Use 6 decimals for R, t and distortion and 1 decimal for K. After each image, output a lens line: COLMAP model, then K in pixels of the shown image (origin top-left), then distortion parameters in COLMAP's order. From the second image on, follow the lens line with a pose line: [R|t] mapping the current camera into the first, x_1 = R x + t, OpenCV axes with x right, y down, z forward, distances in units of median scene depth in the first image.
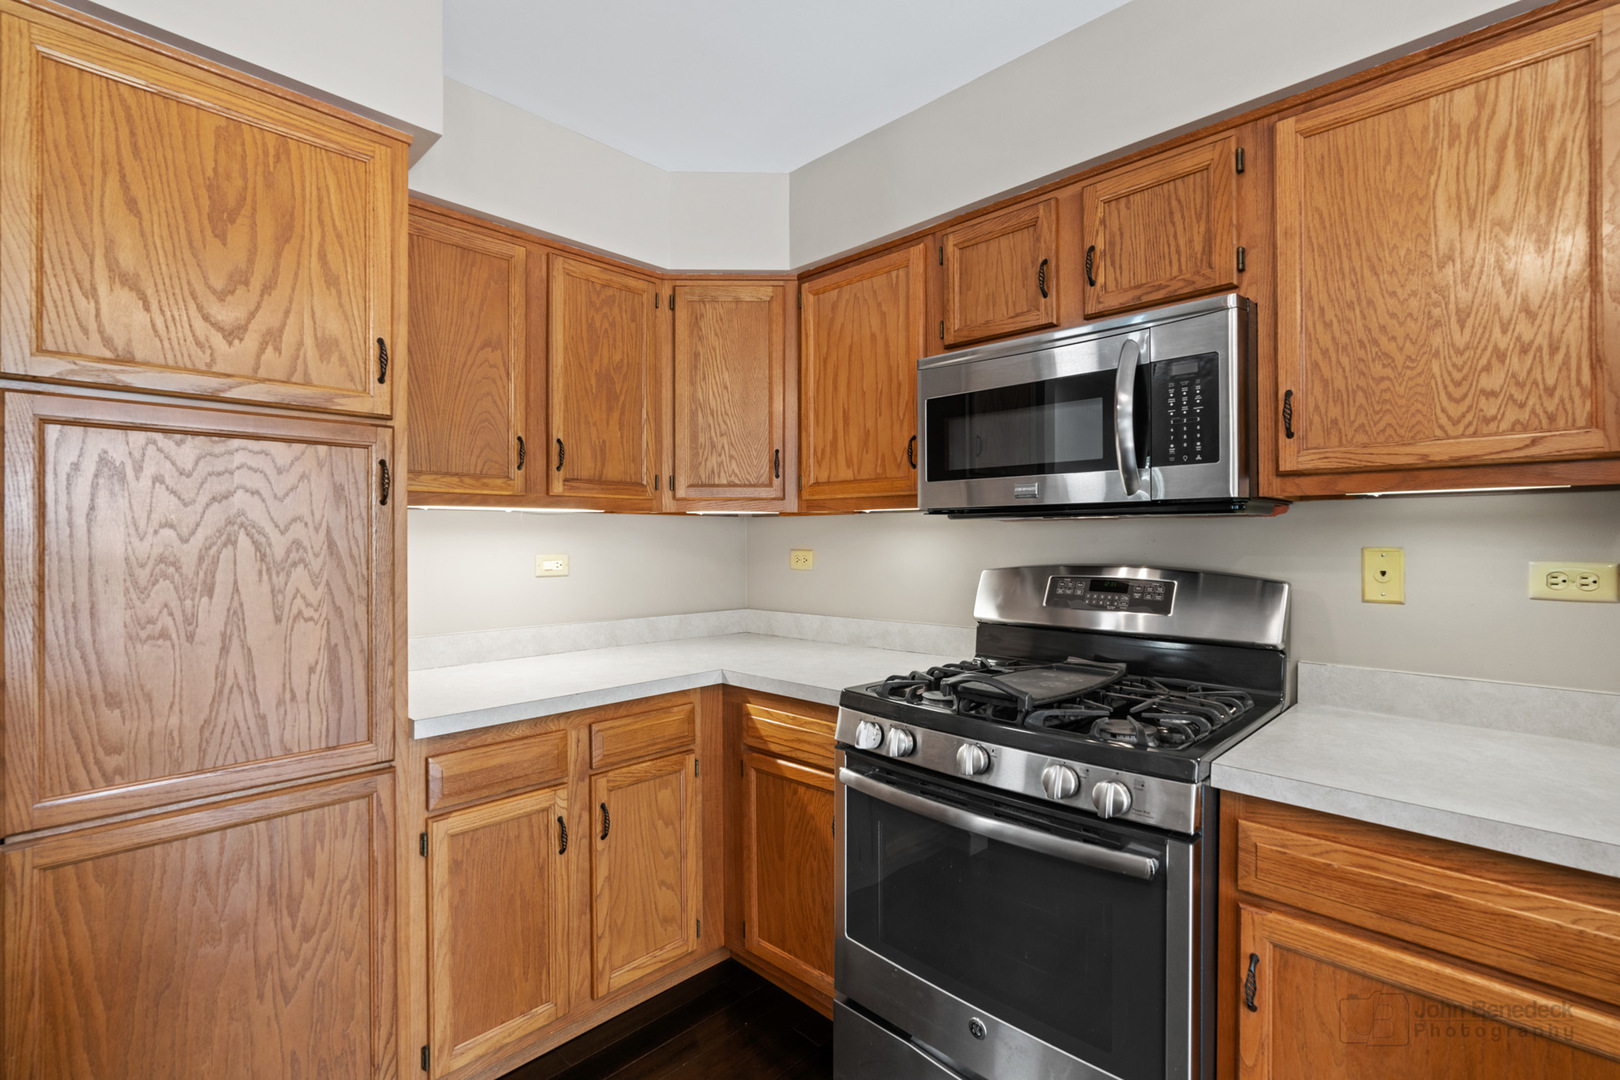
lens RADIAL K [[729.3, 0, 810.0], [0, 729.3, 540.0], [0, 0, 1]] dist [-0.012997, 0.006931]
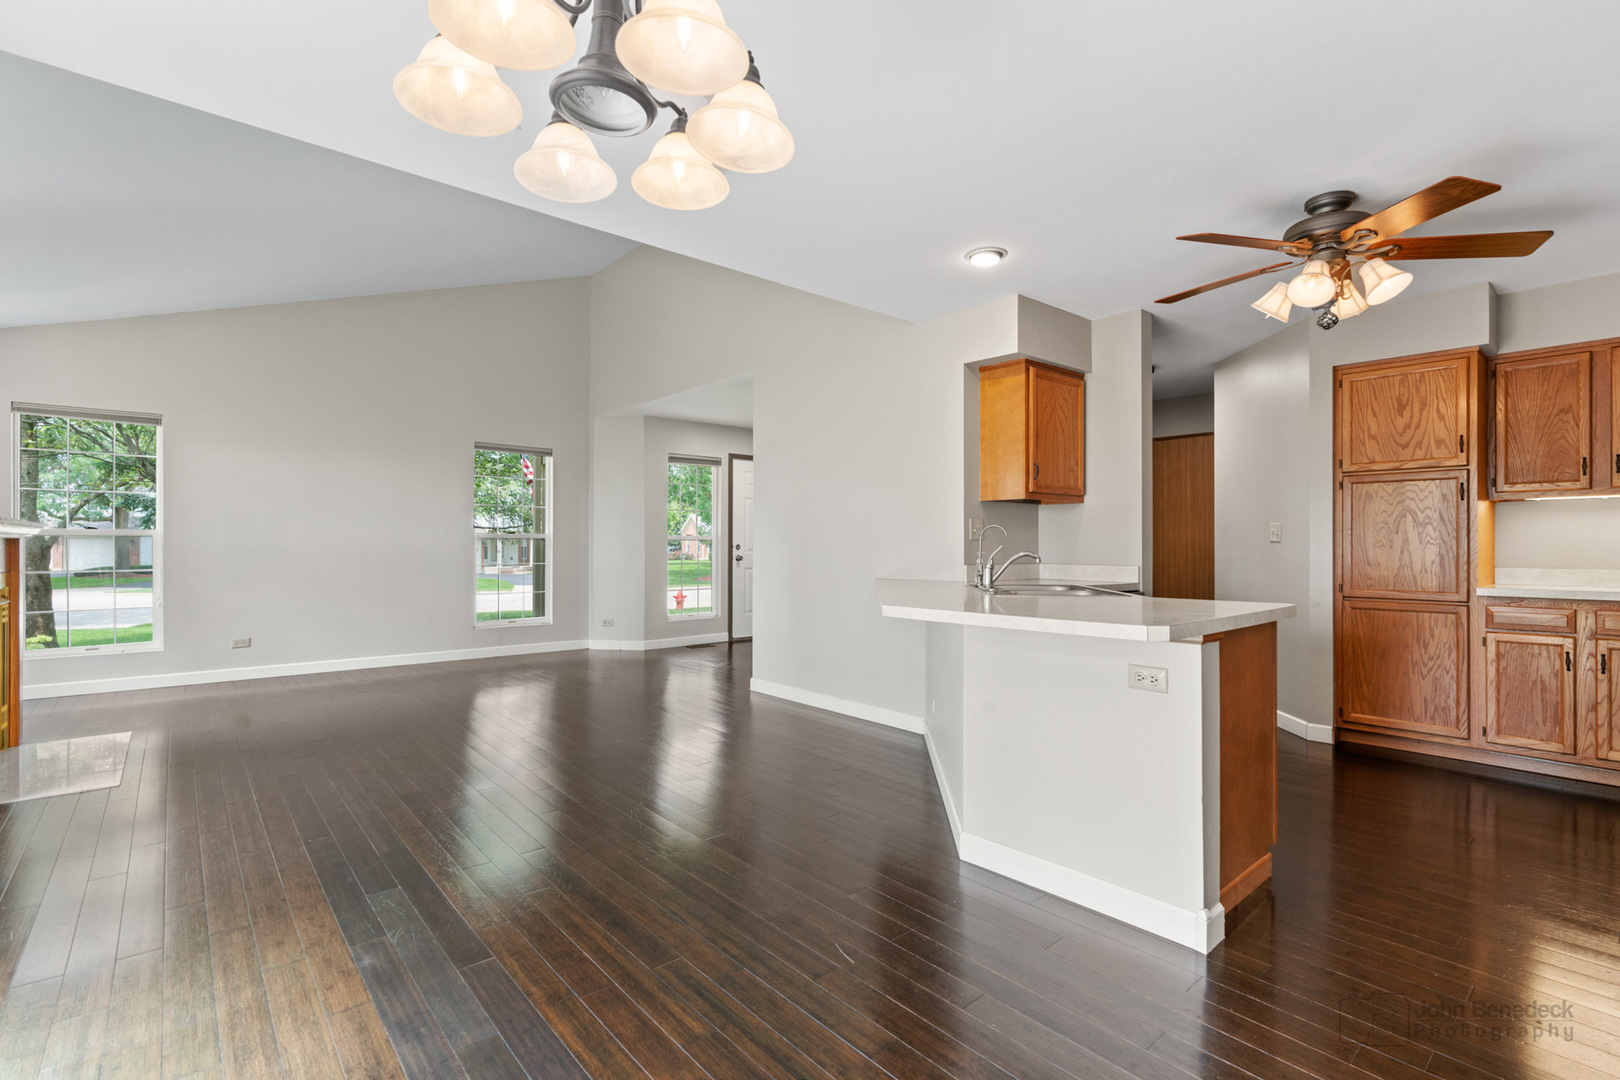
lens RADIAL K [[736.6, 0, 819.0], [0, 736.6, 543.6], [0, 0, 1]] dist [-0.004499, 0.000335]
pose [[-0.077644, -0.004318, -0.996972, 1.997862], [-0.006000, 0.999975, -0.003864, 0.117348], [0.996963, 0.005682, -0.077668, -0.970063]]
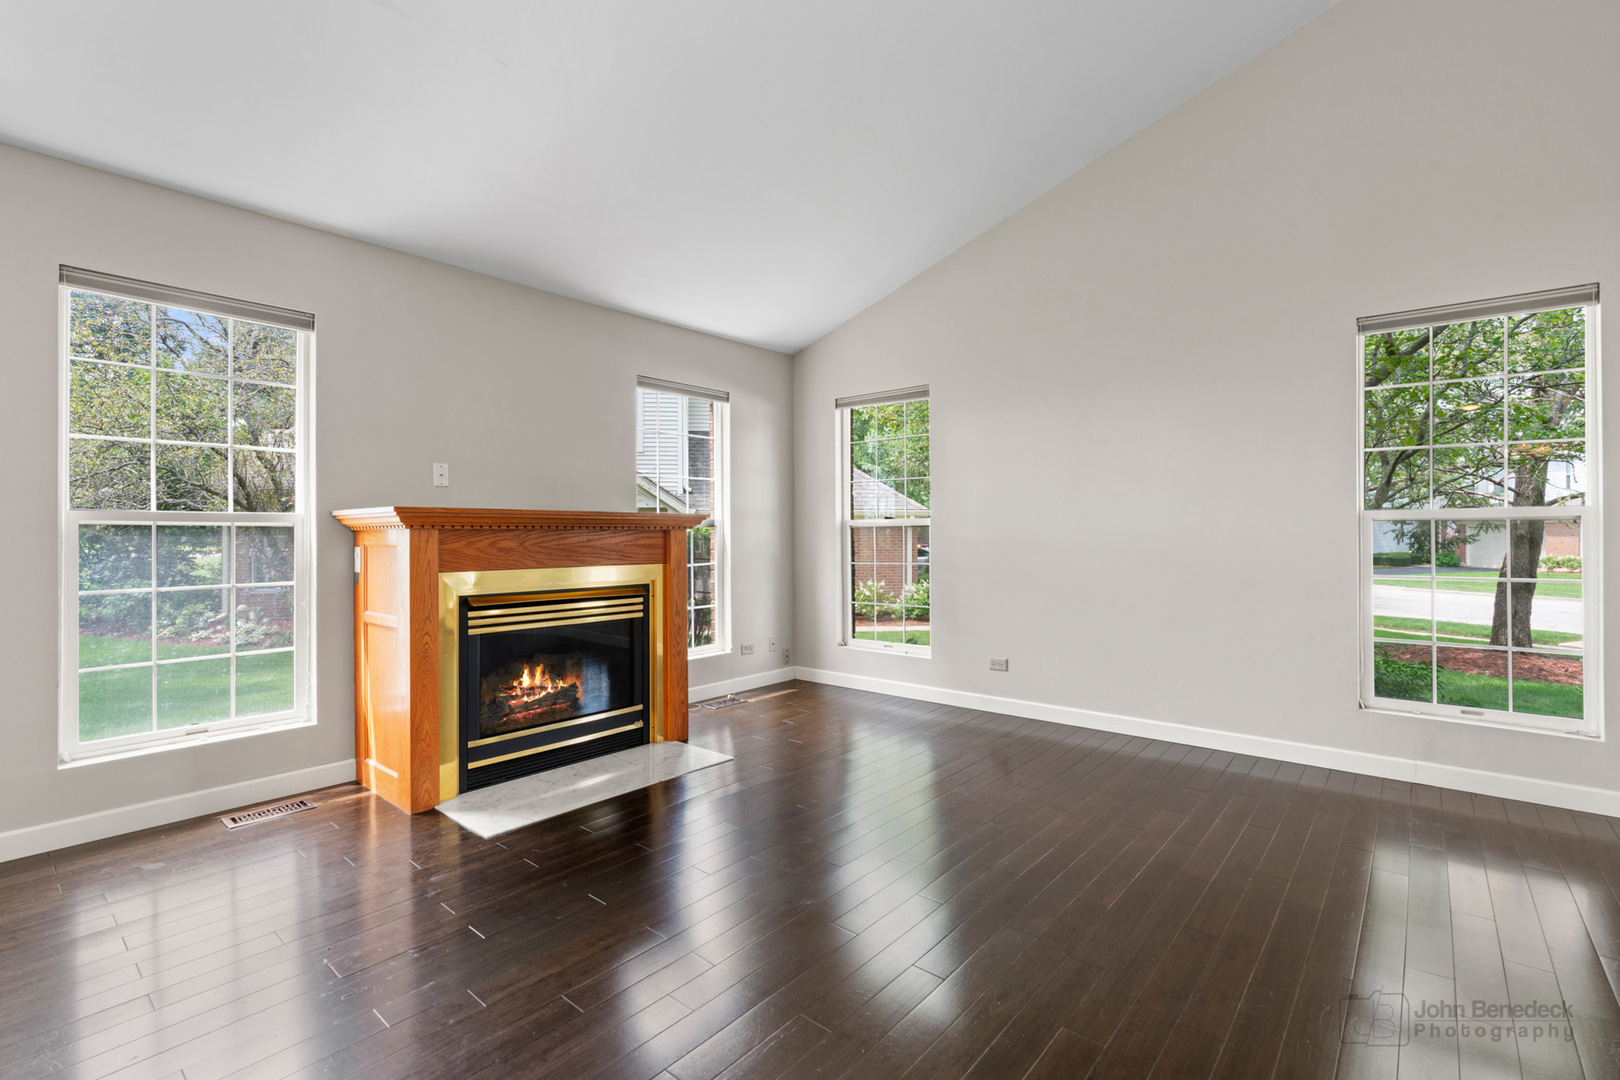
lens RADIAL K [[745.0, 0, 809.9], [0, 745.0, 521.8], [0, 0, 1]] dist [-0.001650, 0.000021]
pose [[-0.997459, -0.005568, -0.071030, -0.574472], [-0.004964, 0.999950, -0.008678, 0.096522], [0.071075, -0.008304, -0.997436, -1.357745]]
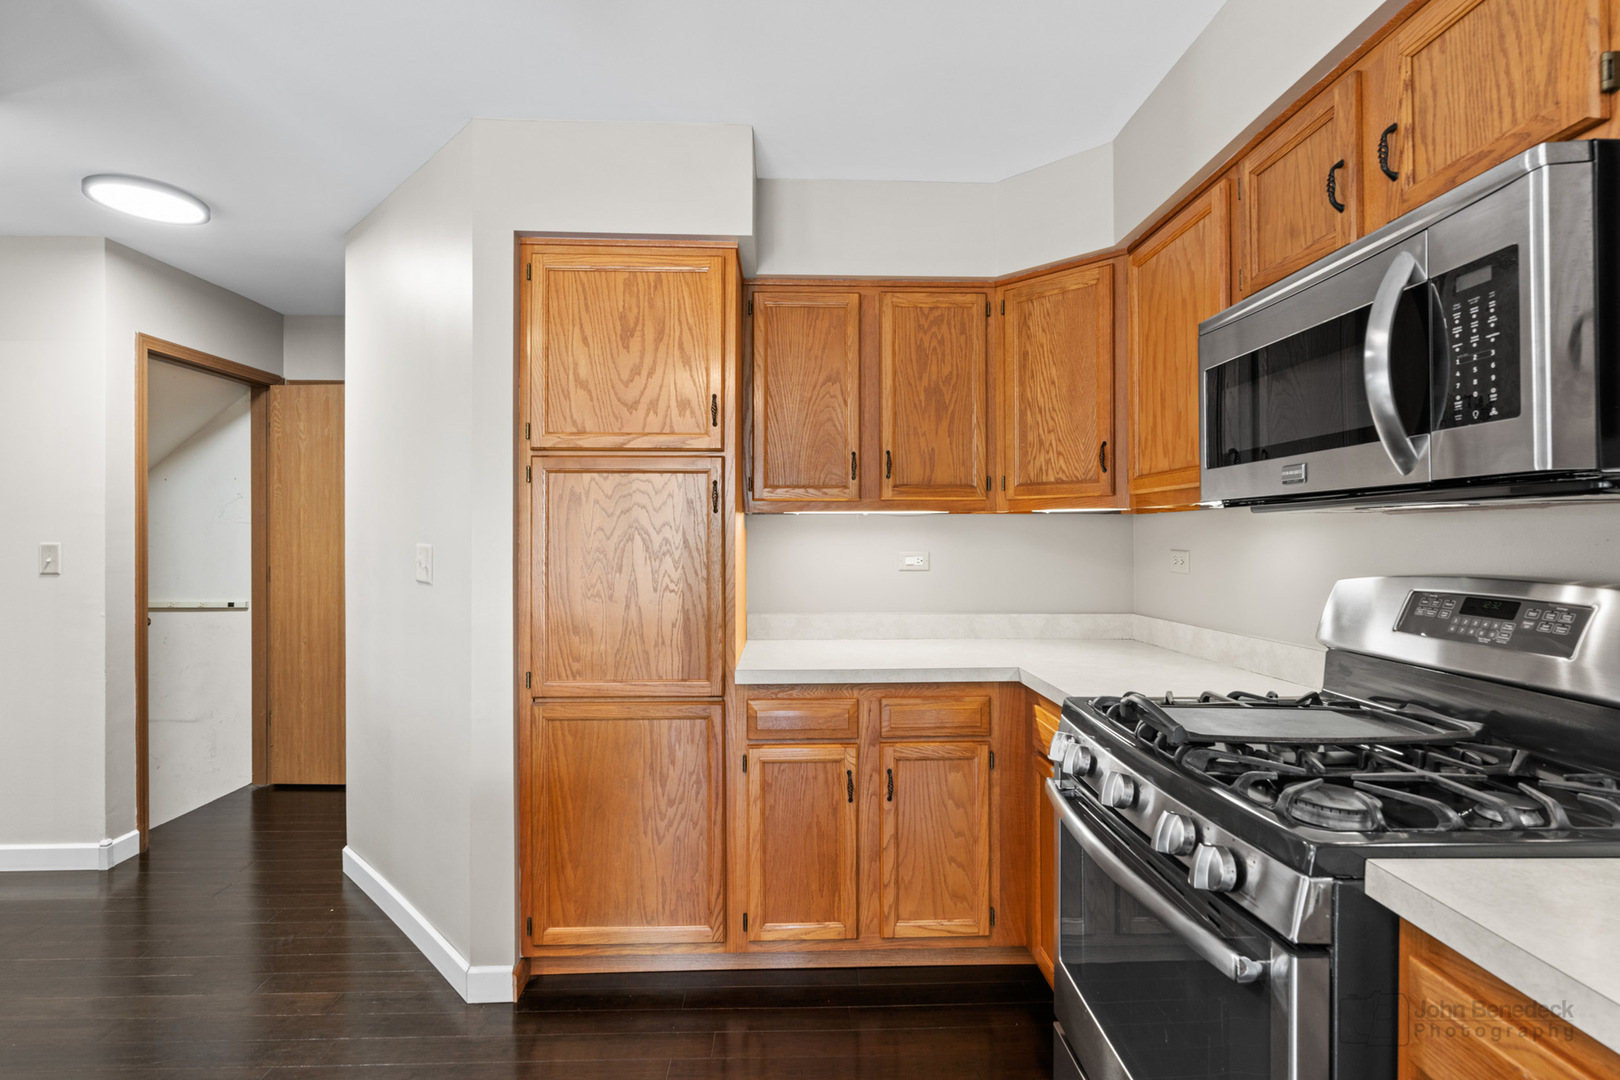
lens RADIAL K [[733.2, 0, 811.0], [0, 733.2, 537.9], [0, 0, 1]] dist [-0.004095, 0.000683]
pose [[0.722581, 0.000784, -0.691286, 0.489631], [-0.001965, 0.999998, -0.000920, 0.000901], [0.691284, 0.002023, 0.722580, 0.097064]]
